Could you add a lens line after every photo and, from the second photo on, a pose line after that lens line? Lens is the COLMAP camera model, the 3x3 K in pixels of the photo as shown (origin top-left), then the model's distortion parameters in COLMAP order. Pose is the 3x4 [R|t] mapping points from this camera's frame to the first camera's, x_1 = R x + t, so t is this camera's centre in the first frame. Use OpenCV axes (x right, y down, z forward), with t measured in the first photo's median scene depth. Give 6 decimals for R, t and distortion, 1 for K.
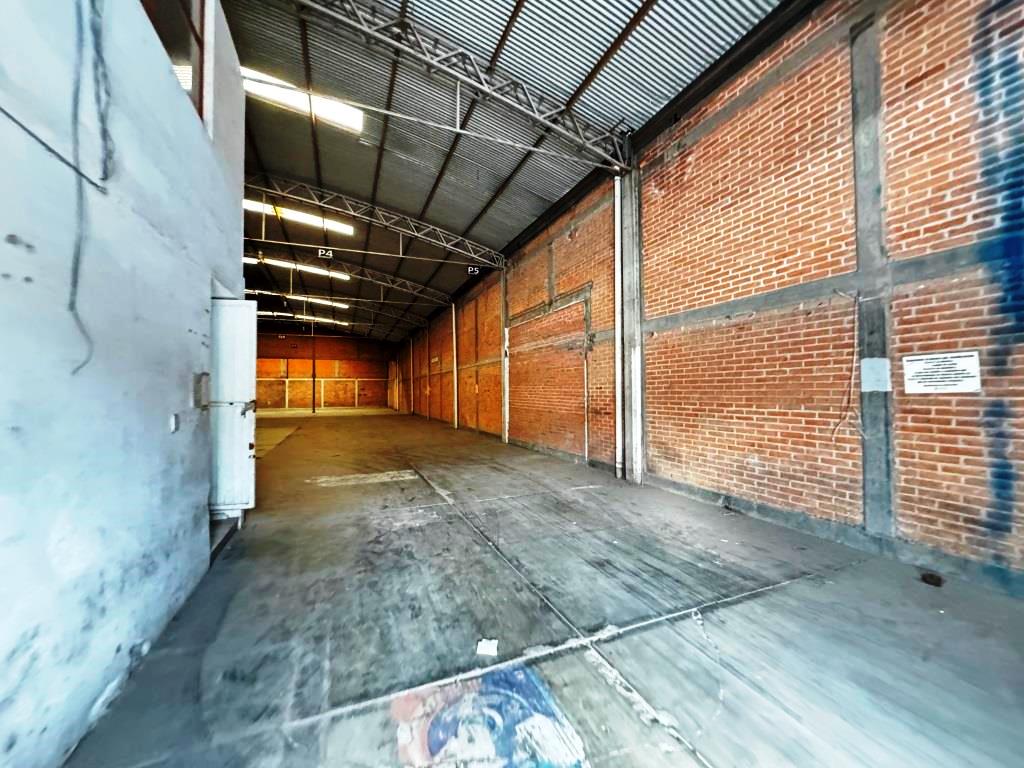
lens RADIAL K [[409.8, 0, 511.8], [0, 409.8, 383.5], [0, 0, 1]] dist [-0.000844, -0.000127]
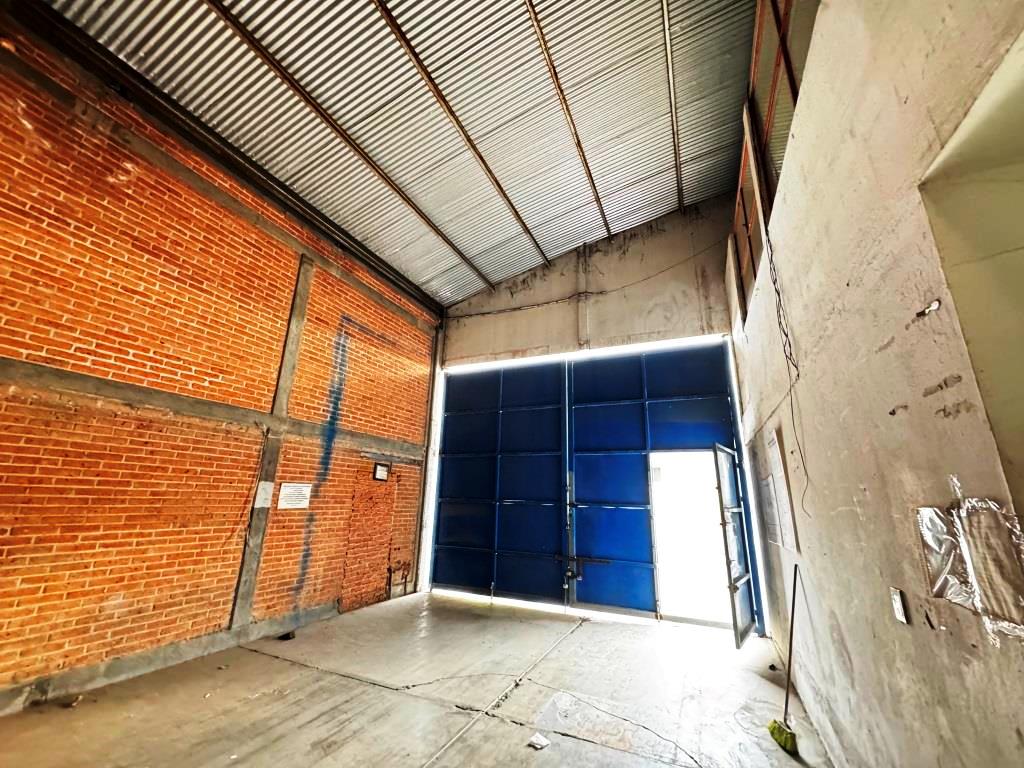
lens RADIAL K [[409.8, 0, 512.7], [0, 409.8, 382.1], [0, 0, 1]] dist [-0.000844, -0.000127]
pose [[-0.683455, 0.191147, 0.704522, -0.684885], [-0.035787, 0.955175, -0.293870, -0.007559], [-0.729114, -0.226059, -0.645979, 1.351688]]
